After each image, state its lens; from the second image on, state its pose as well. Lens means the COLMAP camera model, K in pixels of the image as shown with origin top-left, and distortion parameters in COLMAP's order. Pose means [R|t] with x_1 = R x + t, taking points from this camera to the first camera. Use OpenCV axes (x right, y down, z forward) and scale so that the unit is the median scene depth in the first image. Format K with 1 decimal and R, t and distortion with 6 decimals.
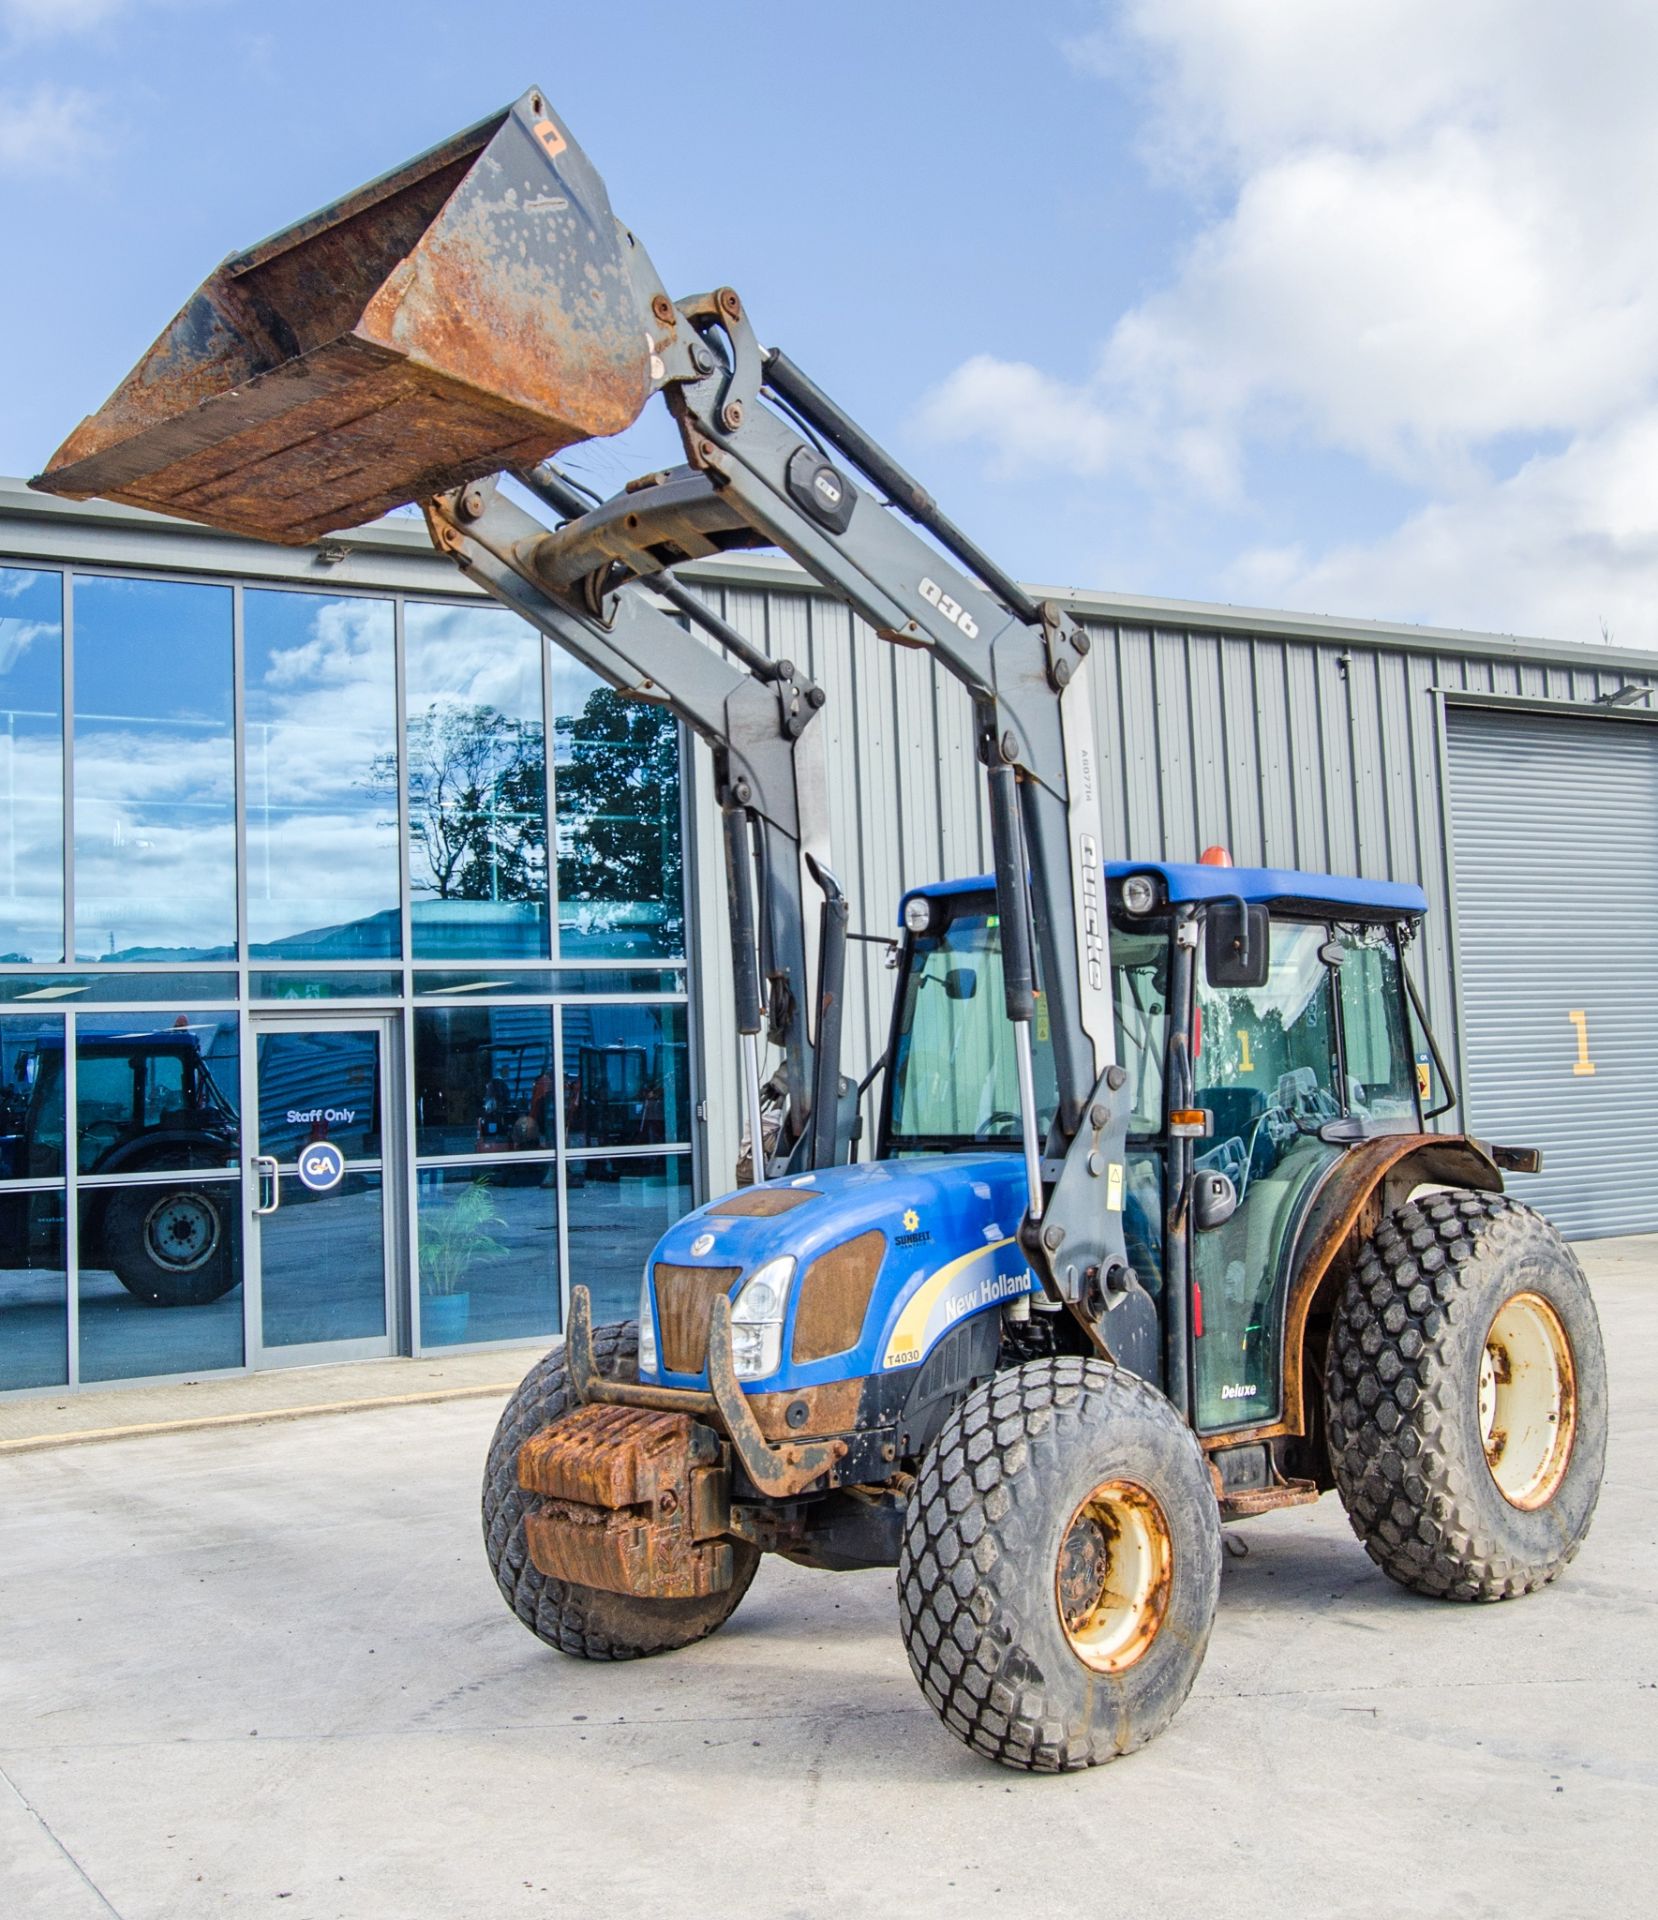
lens RADIAL K [[2208.0, 0, 794.6], [0, 2208.0, 864.3], [0, 0, 1]] dist [0.006924, 0.000000]
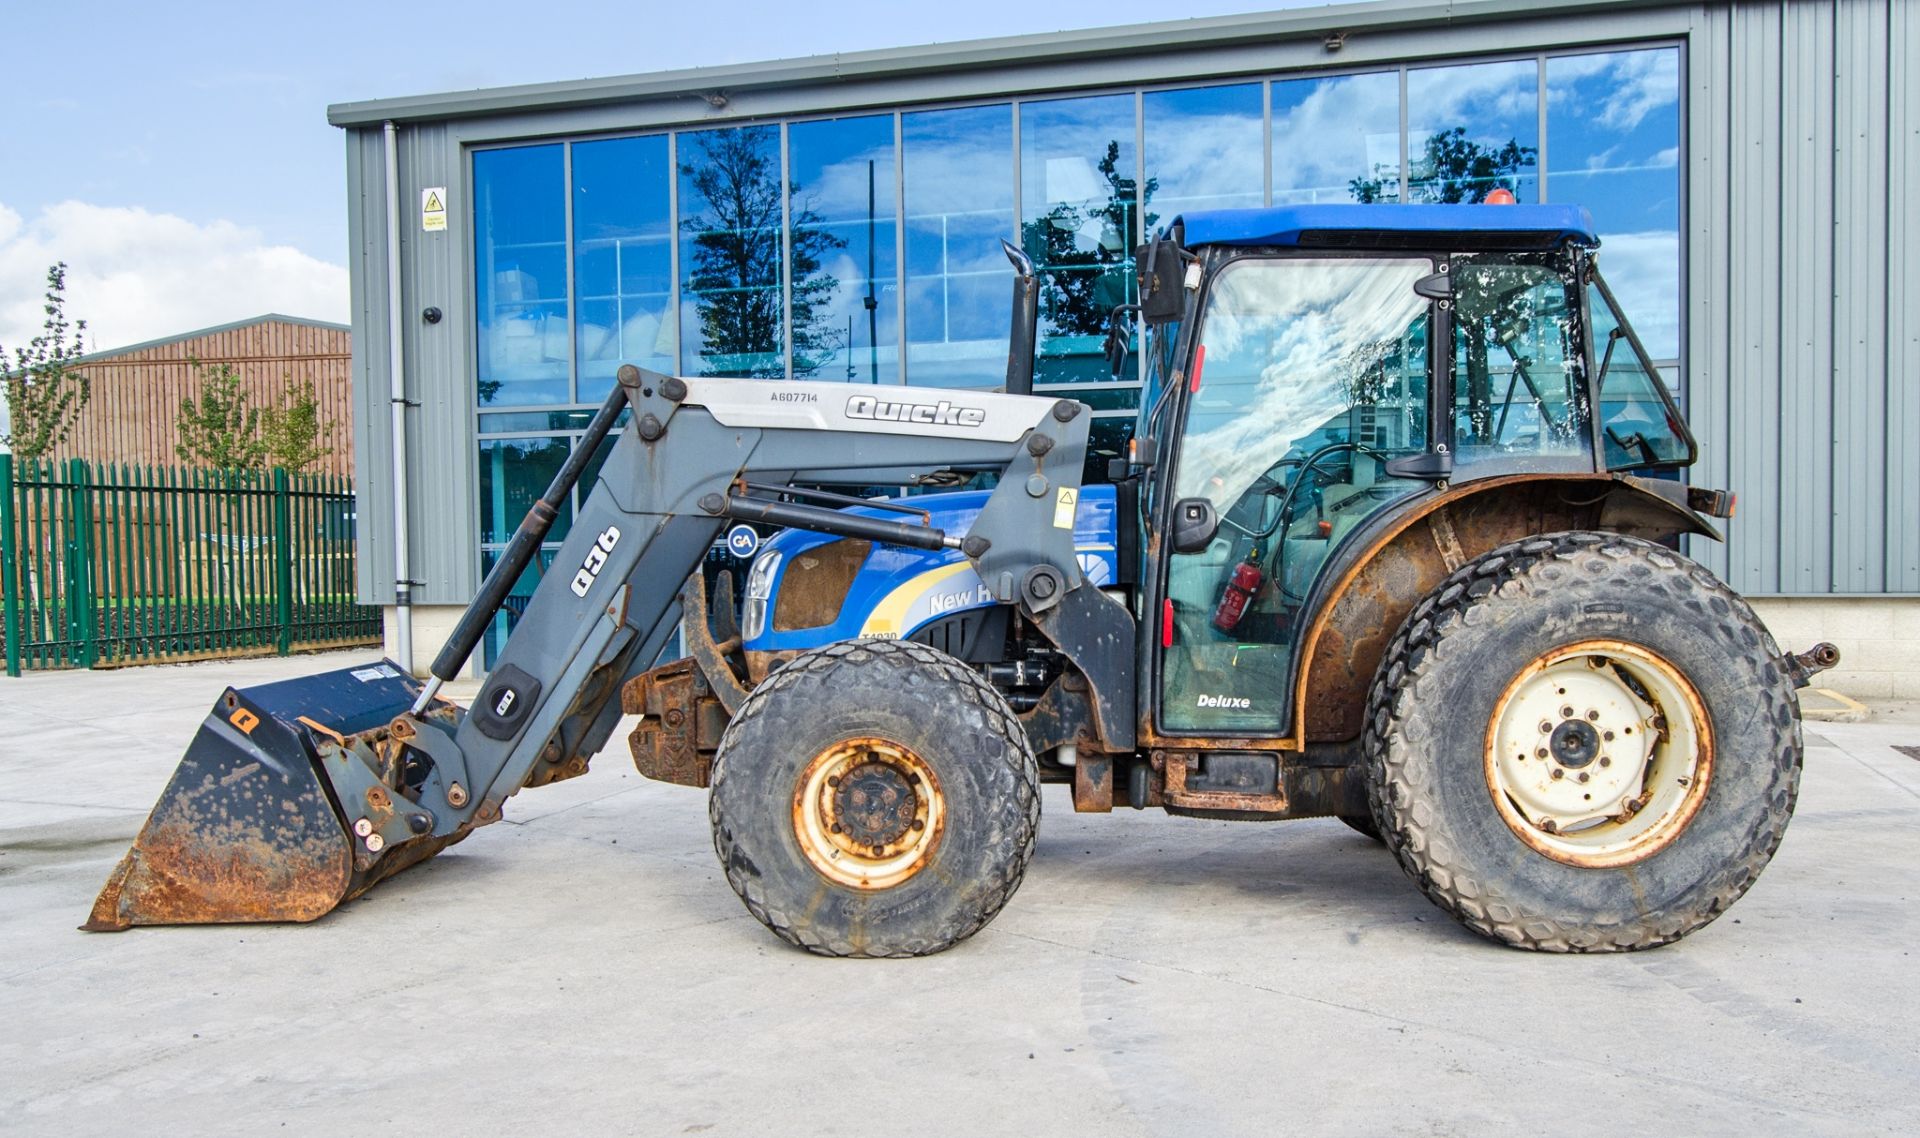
lens RADIAL K [[1663.2, 0, 985.5], [0, 1663.2, 597.6], [0, 0, 1]] dist [-0.016734, 0.011944]
pose [[0.680698, 0.048961, -0.730926, 0.822139], [0.061769, 0.990375, 0.123864, 0.093062], [0.729955, -0.129463, 0.671122, 0.437424]]
